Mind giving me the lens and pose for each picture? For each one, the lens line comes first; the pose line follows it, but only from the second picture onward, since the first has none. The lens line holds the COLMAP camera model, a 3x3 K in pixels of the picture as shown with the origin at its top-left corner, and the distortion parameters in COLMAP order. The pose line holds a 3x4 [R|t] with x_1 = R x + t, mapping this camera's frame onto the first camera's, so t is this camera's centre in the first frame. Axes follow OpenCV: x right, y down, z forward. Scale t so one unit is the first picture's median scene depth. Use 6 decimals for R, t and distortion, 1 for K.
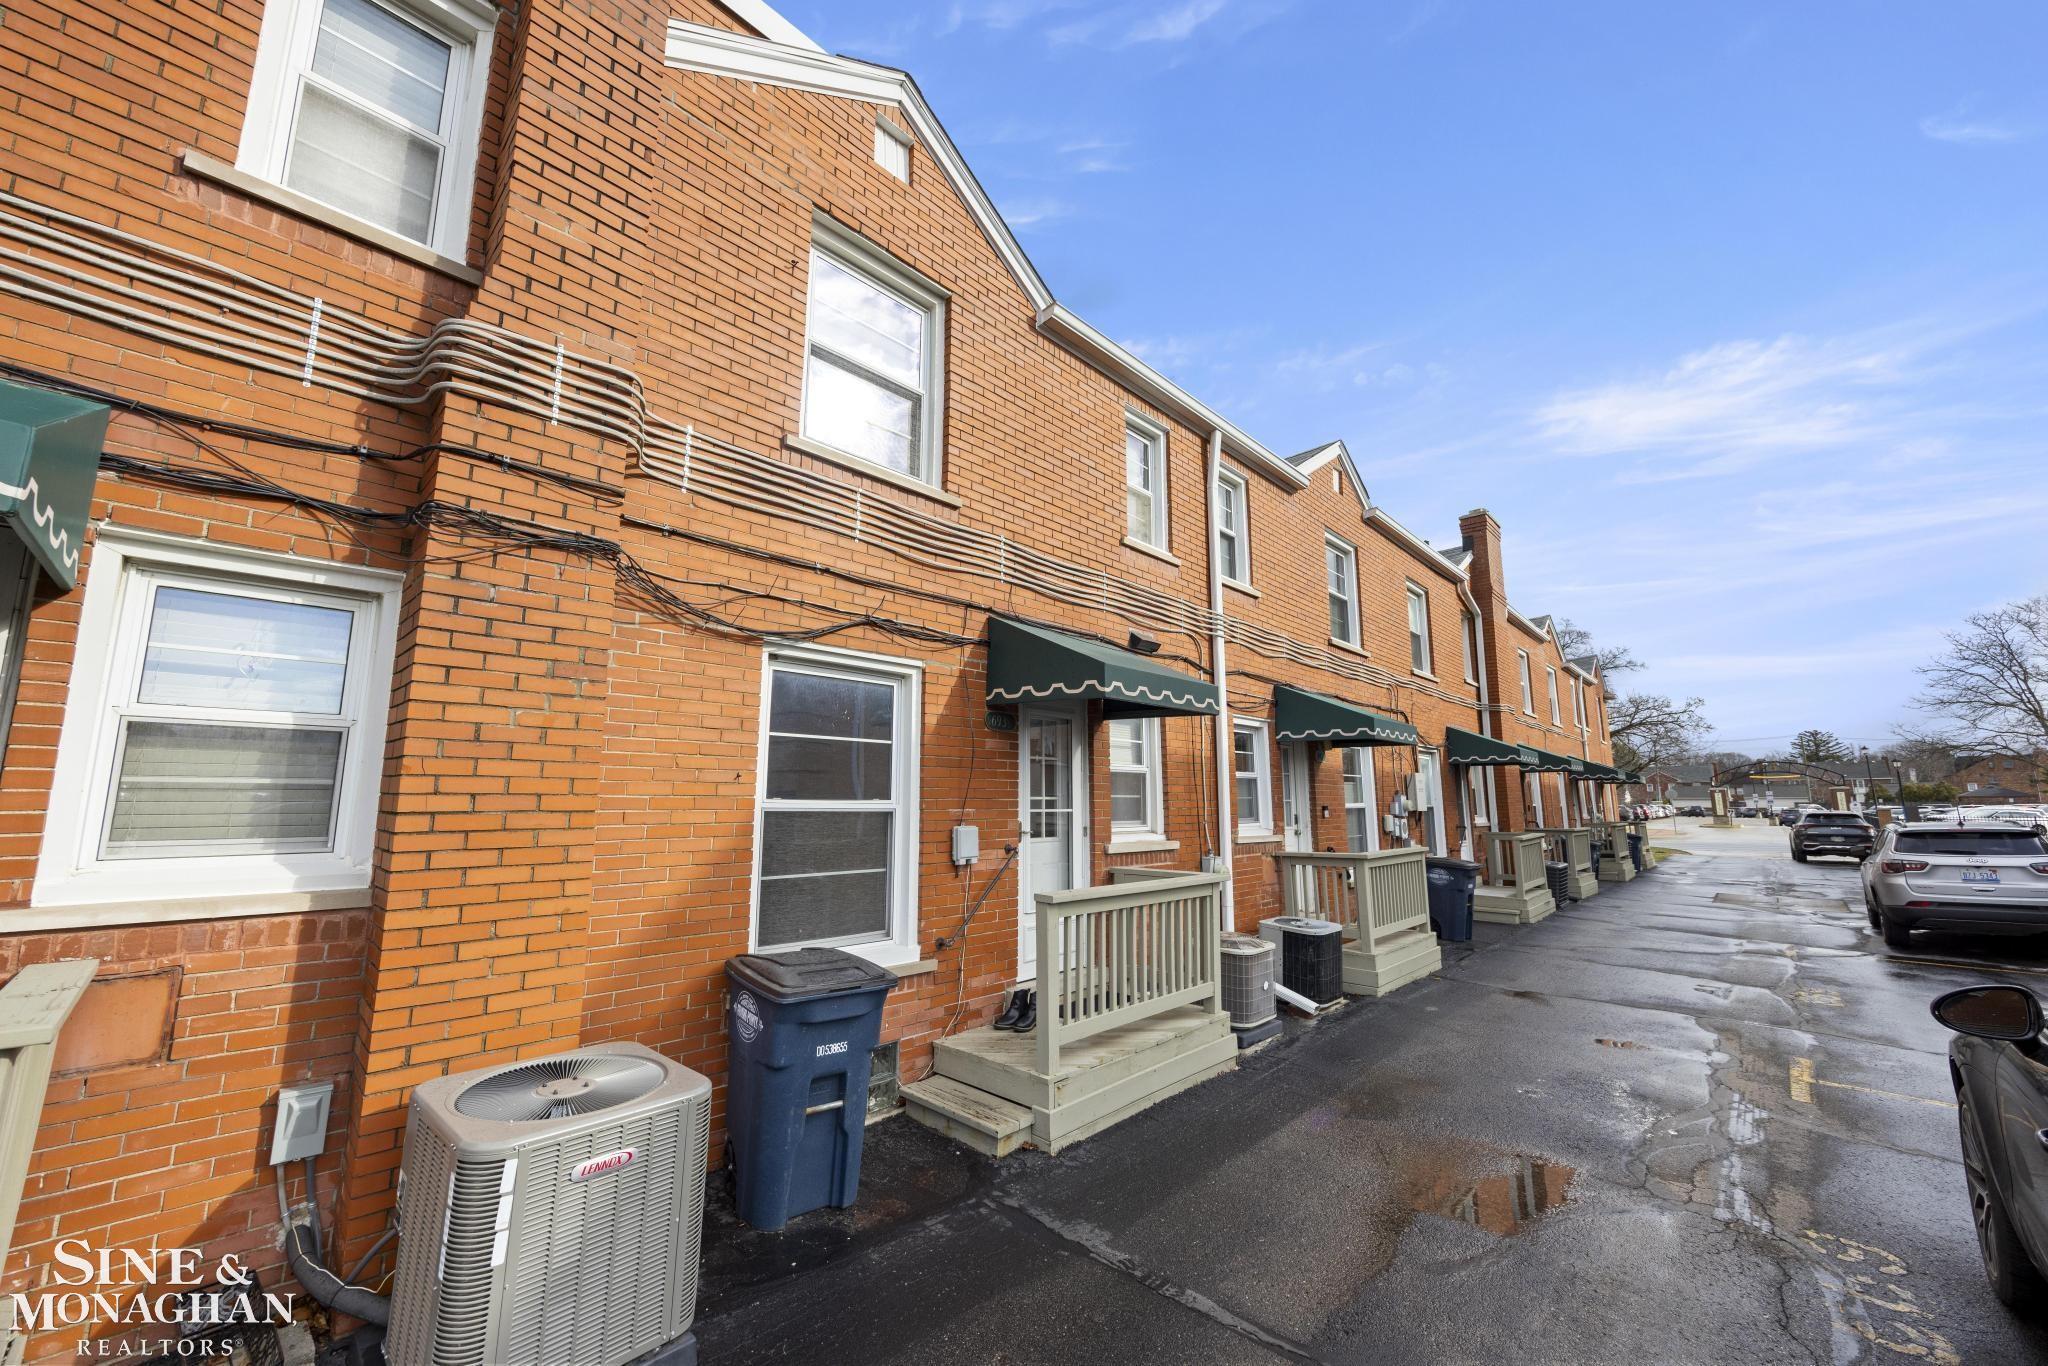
lens RADIAL K [[800.3, 0, 1025.0], [0, 800.3, 672.7], [0, 0, 1]] dist [0.000526, 0.000191]
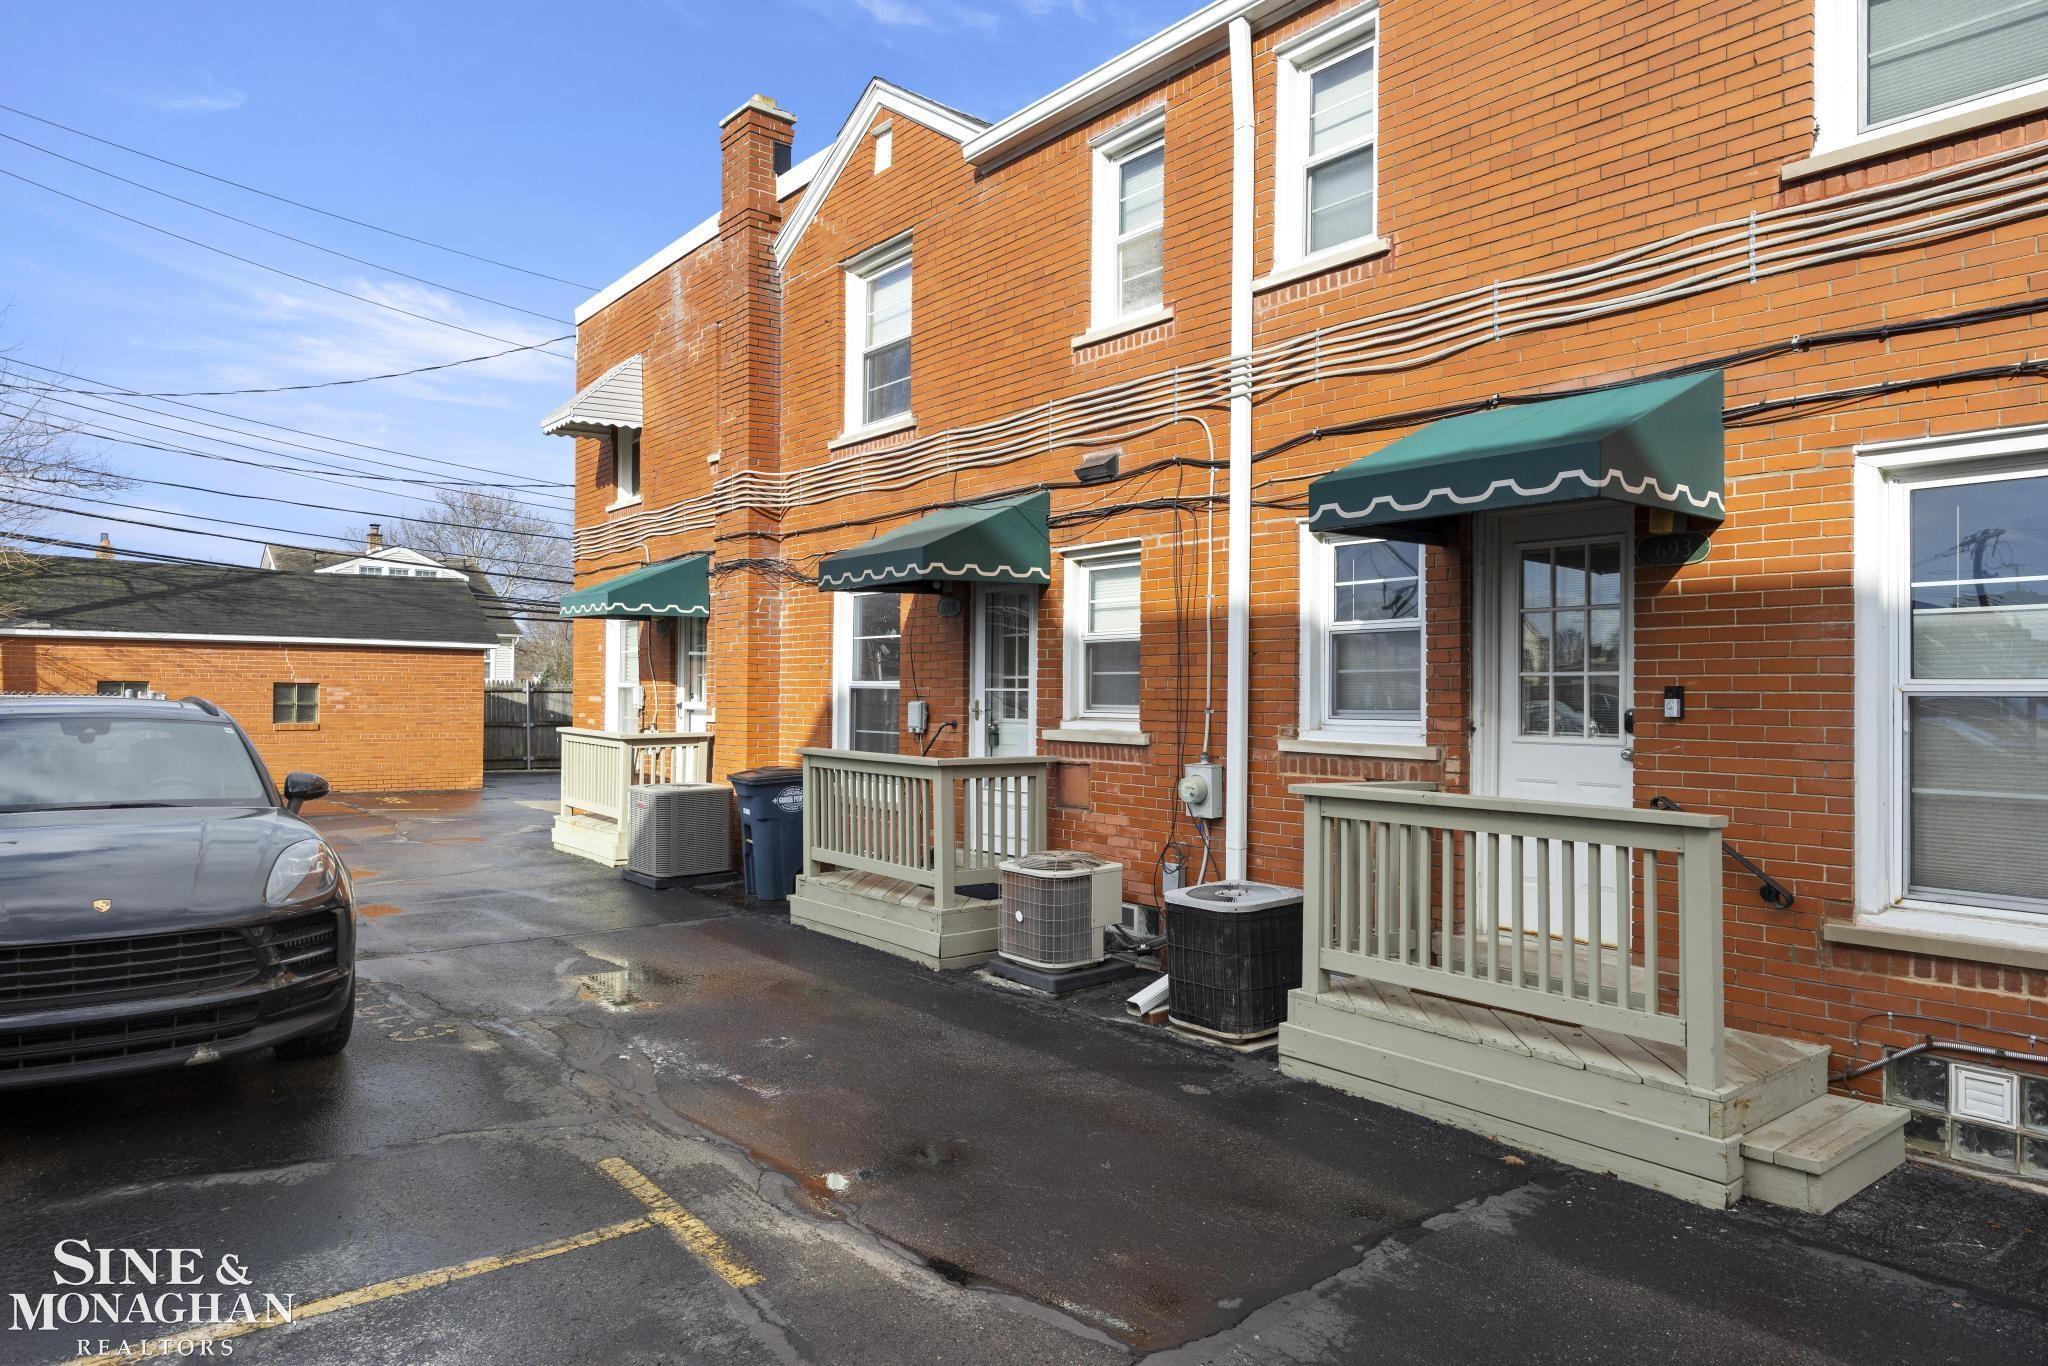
lens RADIAL K [[1360.9, 0, 1024.0], [0, 1360.9, 683.0], [0, 0, 1]] dist [-0.000398, 0.000111]
pose [[-0.181644, -0.012301, -0.983287, 1.802774], [0.148498, 0.988112, -0.039793, 0.256722], [0.972087, -0.153244, -0.177658, 1.449426]]
